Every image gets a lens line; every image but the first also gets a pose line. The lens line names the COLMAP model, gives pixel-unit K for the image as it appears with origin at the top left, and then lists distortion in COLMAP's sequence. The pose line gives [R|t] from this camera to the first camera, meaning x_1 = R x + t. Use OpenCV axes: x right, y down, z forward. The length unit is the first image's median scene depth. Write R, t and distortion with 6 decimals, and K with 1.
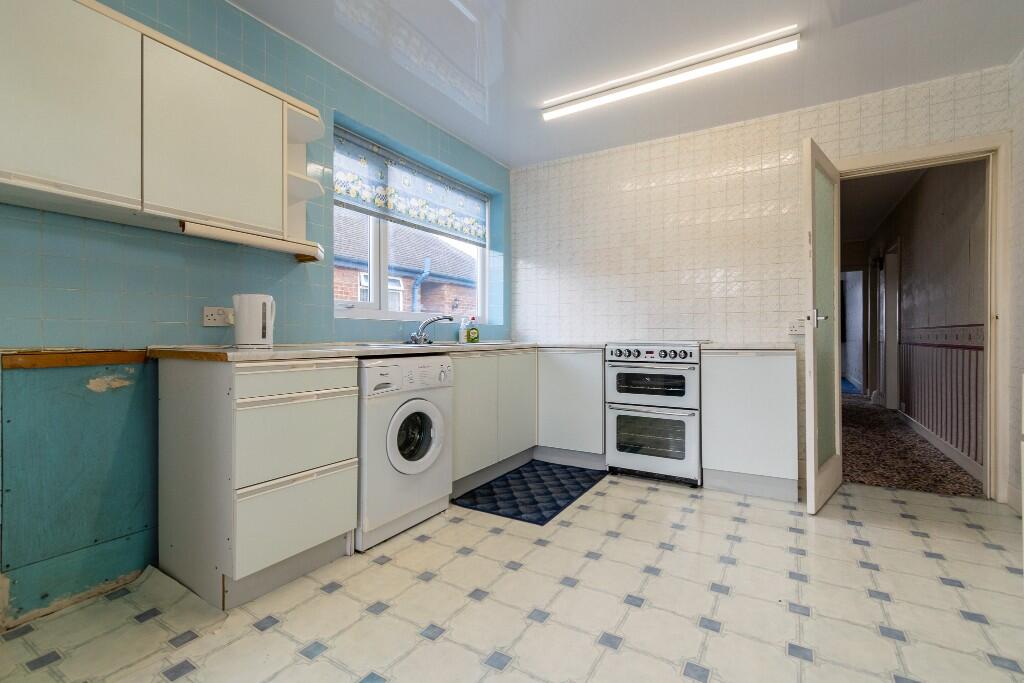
lens RADIAL K [[449.7, 0, 520.4], [0, 449.7, 335.7], [0, 0, 1]] dist [-0.000167, -0.000154]
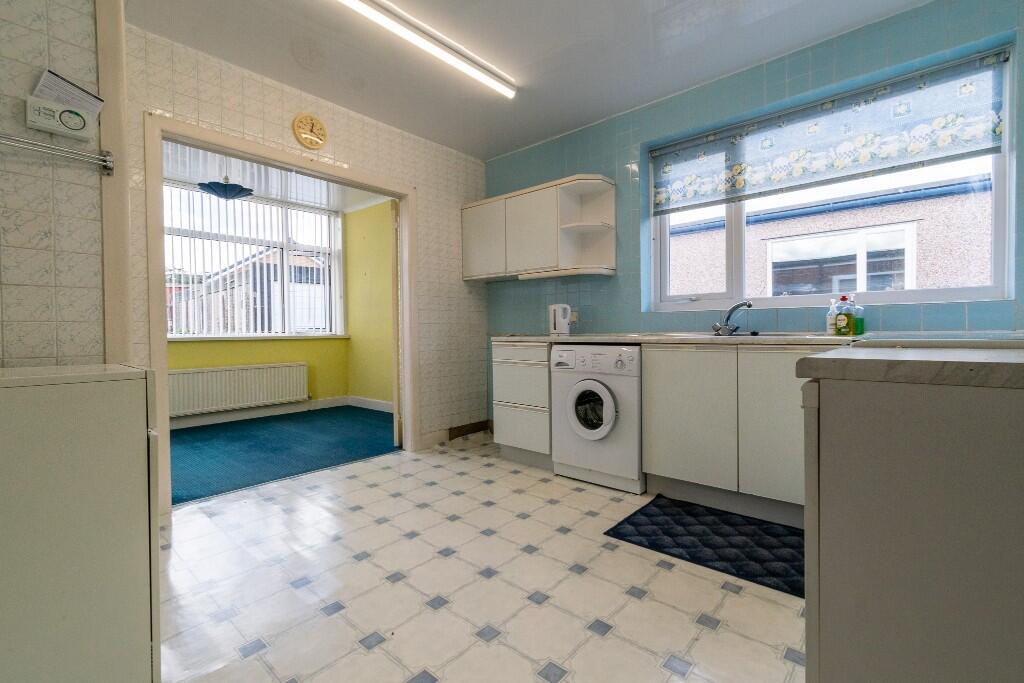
lens RADIAL K [[449.7, 0, 519.4], [0, 449.7, 343.1], [0, 0, 1]] dist [-0.000167, -0.000154]
pose [[-0.174026, 0.027315, -0.984362, 0.940033], [0.012026, 0.999600, 0.025612, 0.007432], [0.984668, -0.007381, -0.174284, 0.960865]]
